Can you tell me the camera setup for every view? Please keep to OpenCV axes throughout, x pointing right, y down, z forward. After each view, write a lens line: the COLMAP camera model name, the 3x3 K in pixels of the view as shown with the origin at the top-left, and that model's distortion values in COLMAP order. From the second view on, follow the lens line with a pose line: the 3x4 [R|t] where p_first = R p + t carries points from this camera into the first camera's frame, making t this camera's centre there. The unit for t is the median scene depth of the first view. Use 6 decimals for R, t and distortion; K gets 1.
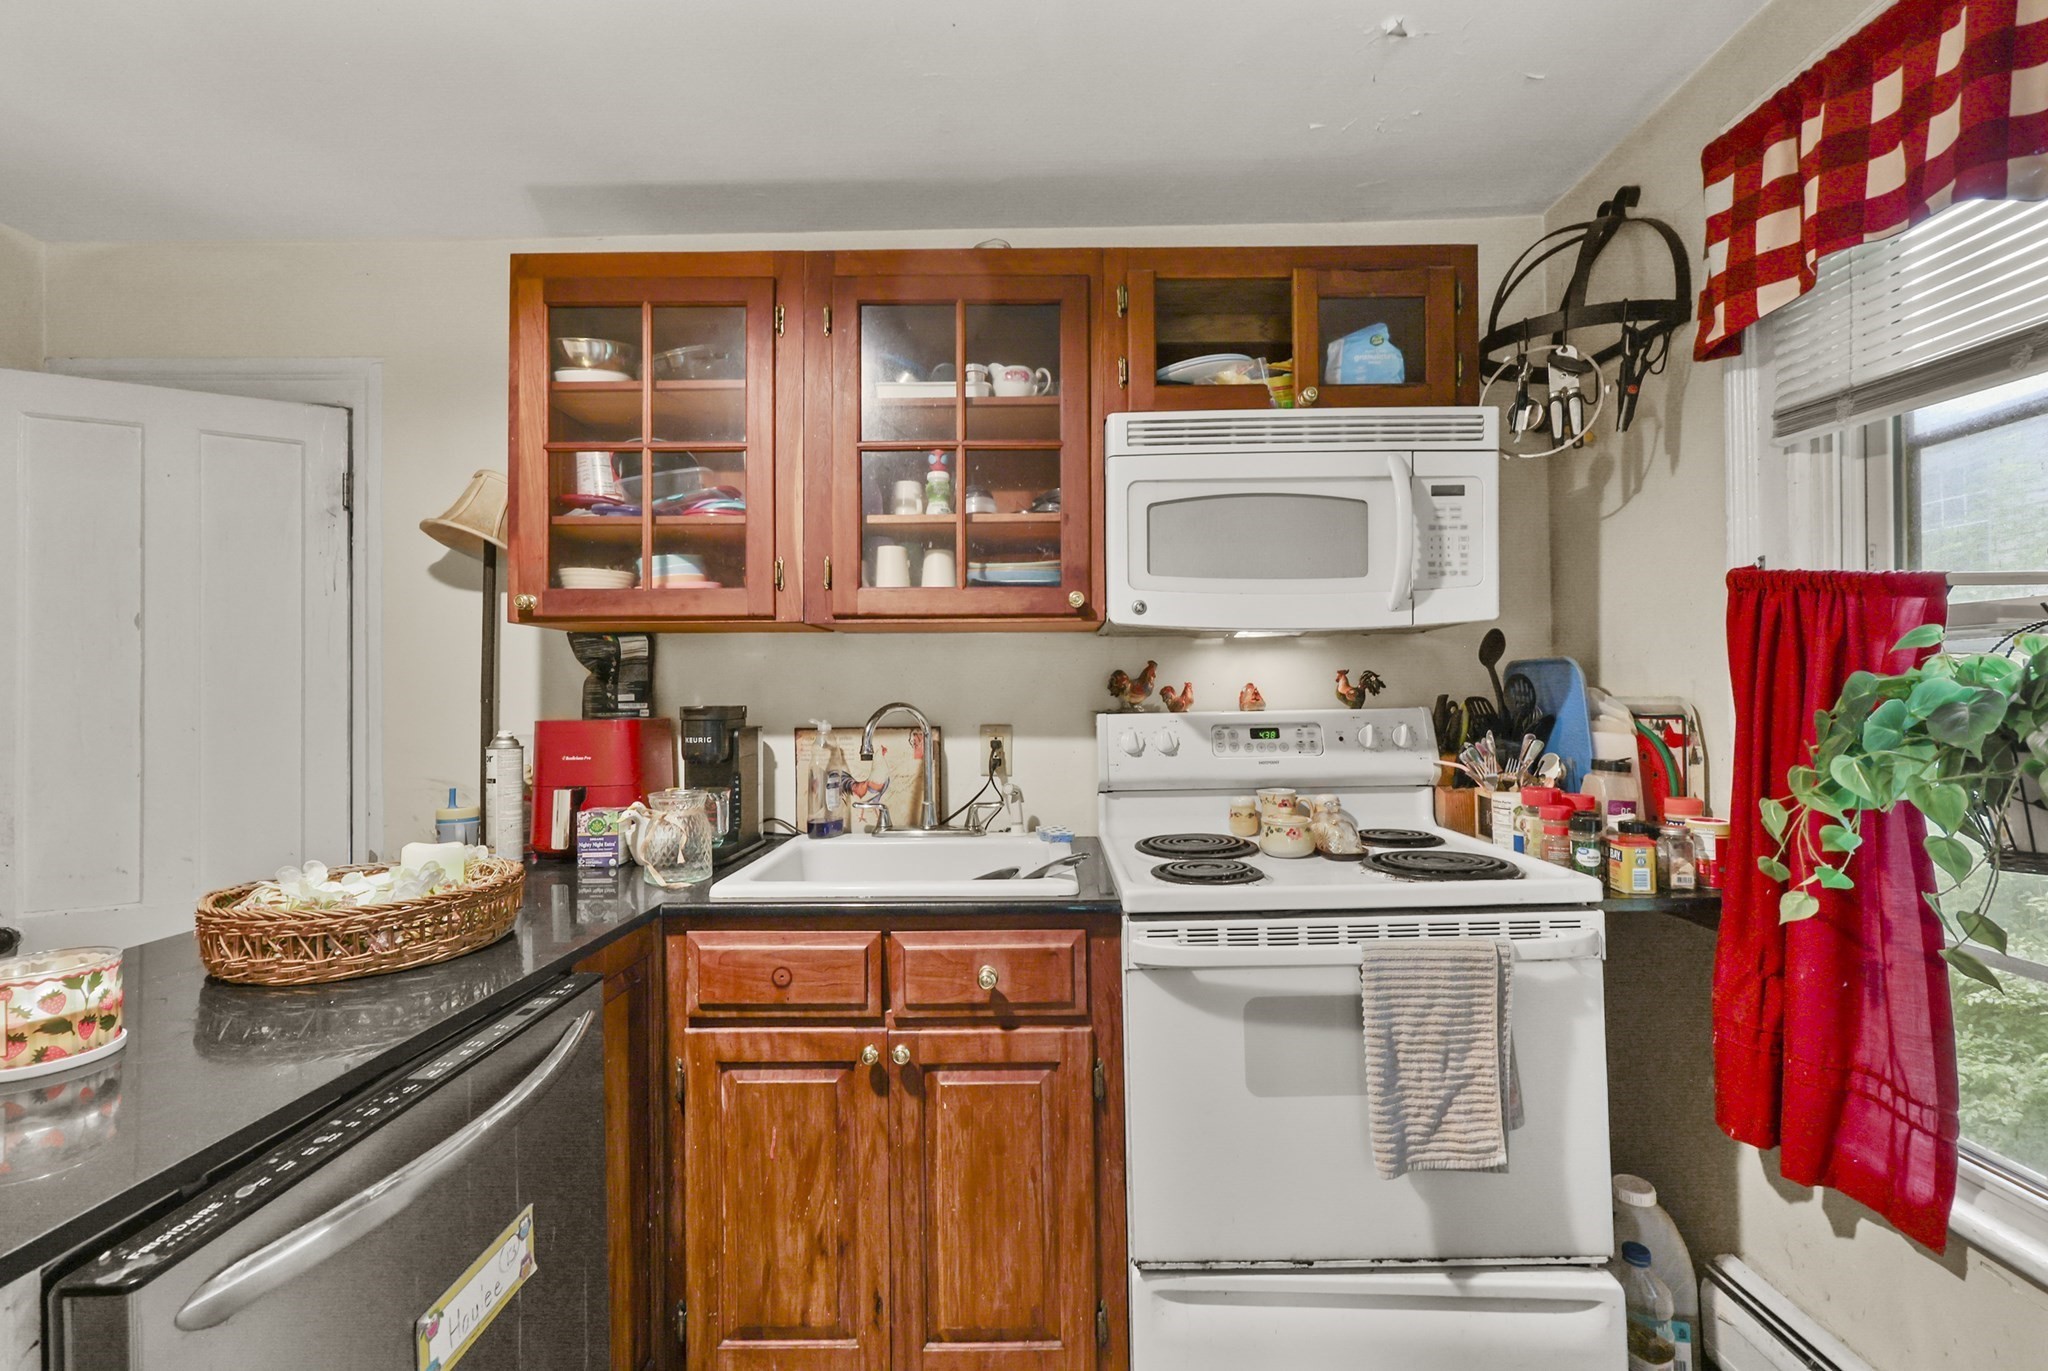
lens RADIAL K [[841.7, 0, 1019.8], [0, 841.7, 688.8], [0, 0, 1]] dist [-0.000760, -0.000924]
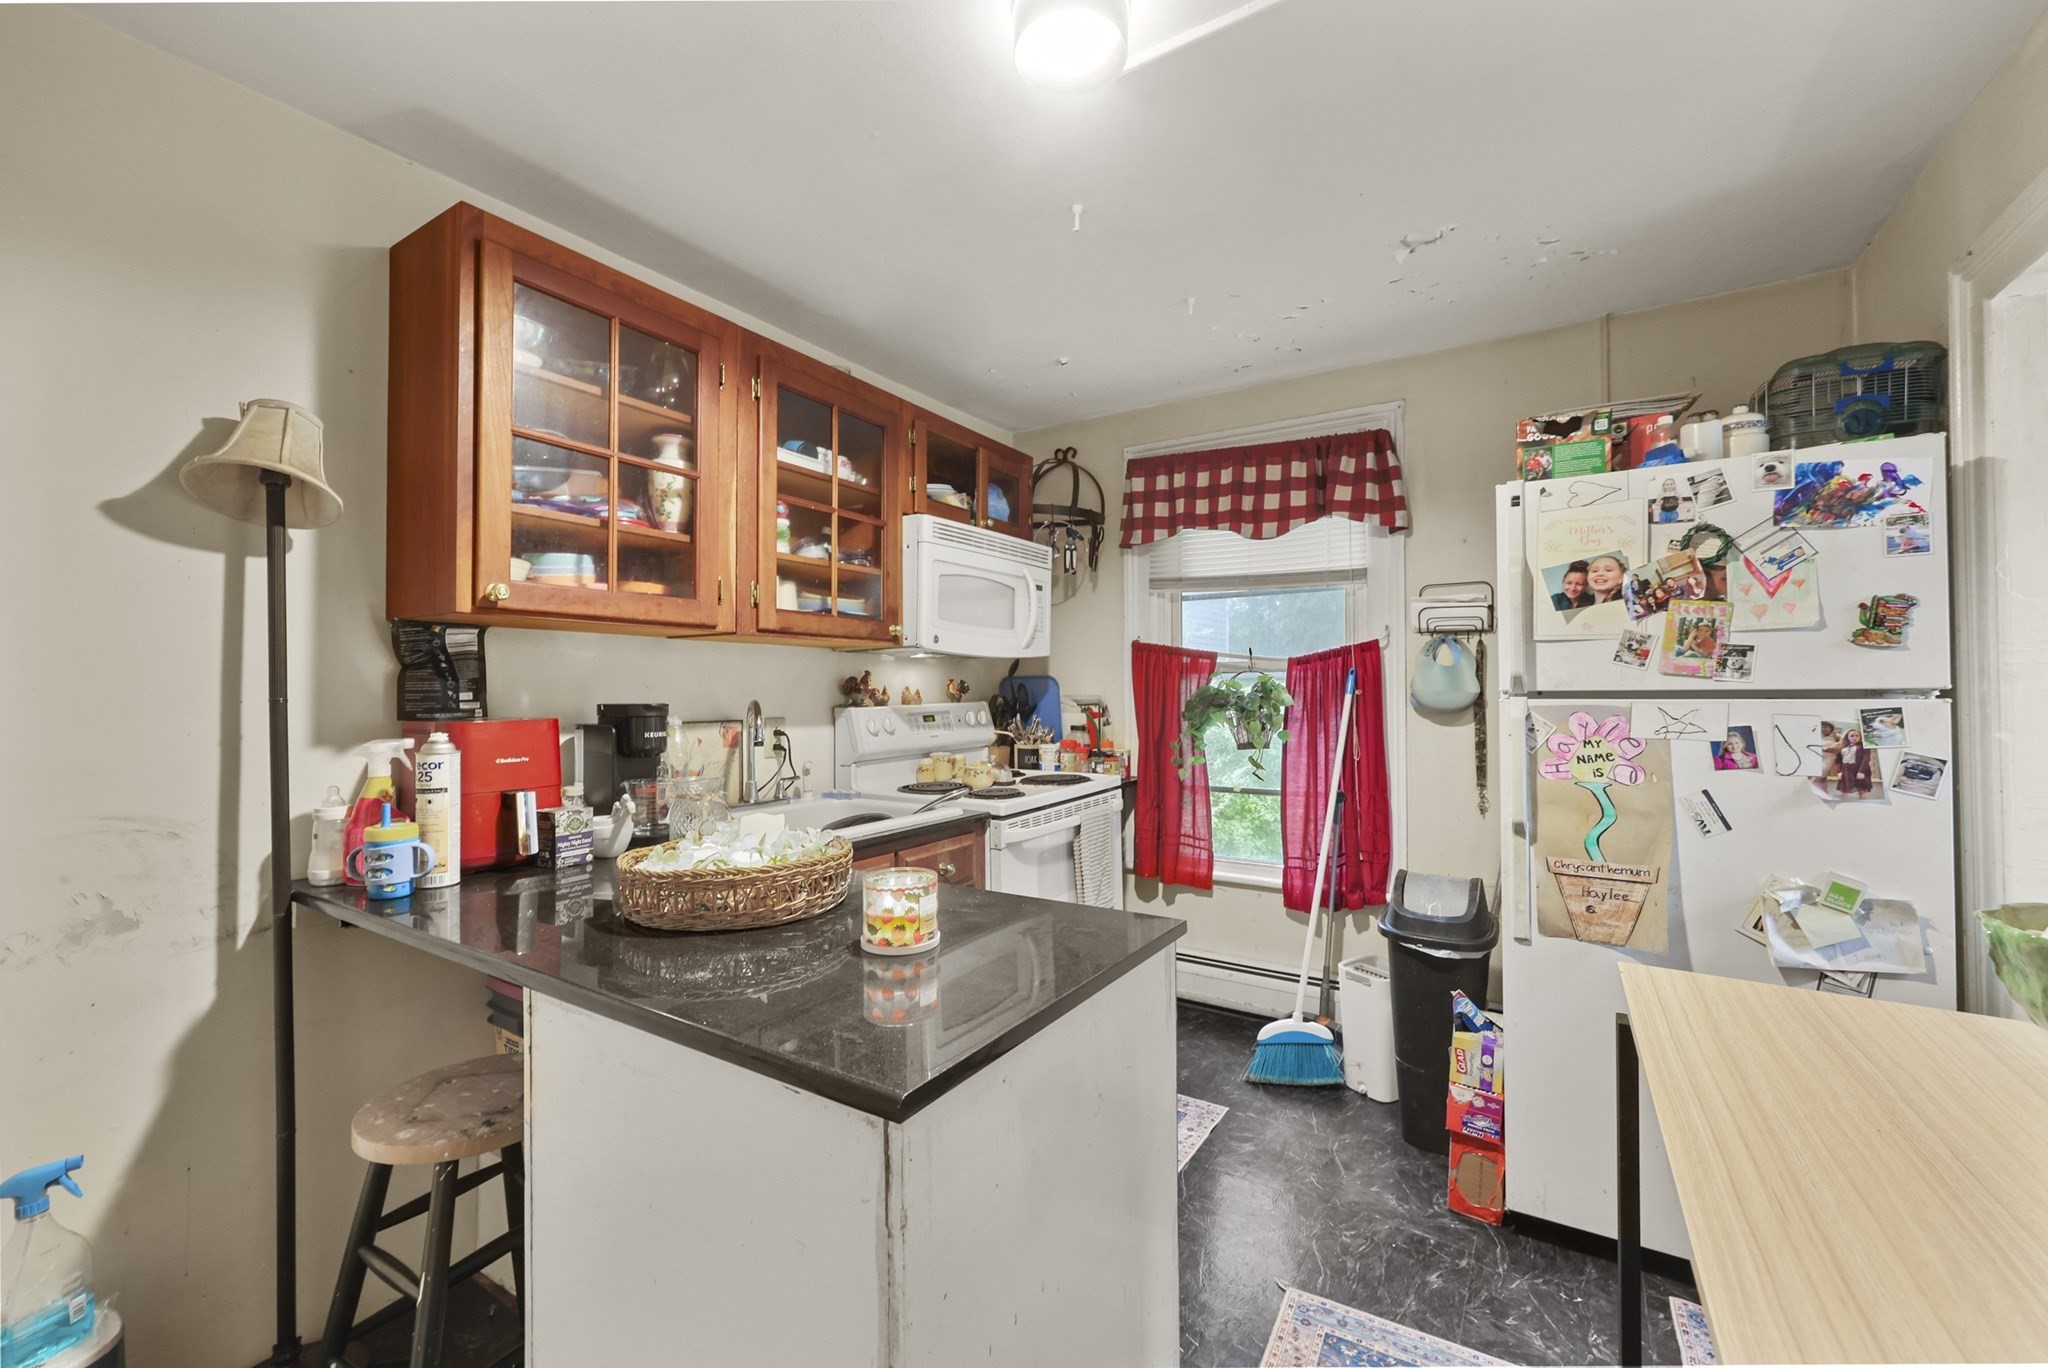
lens RADIAL K [[841.7, 0, 1013.0], [0, 841.7, 685.2], [0, 0, 1]] dist [-0.000760, -0.000924]
pose [[0.533175, 0.010729, 0.845937, -1.073435], [-0.005078, 0.999942, -0.009481, 0.004841], [-0.845990, 0.000759, 0.533198, 0.025776]]
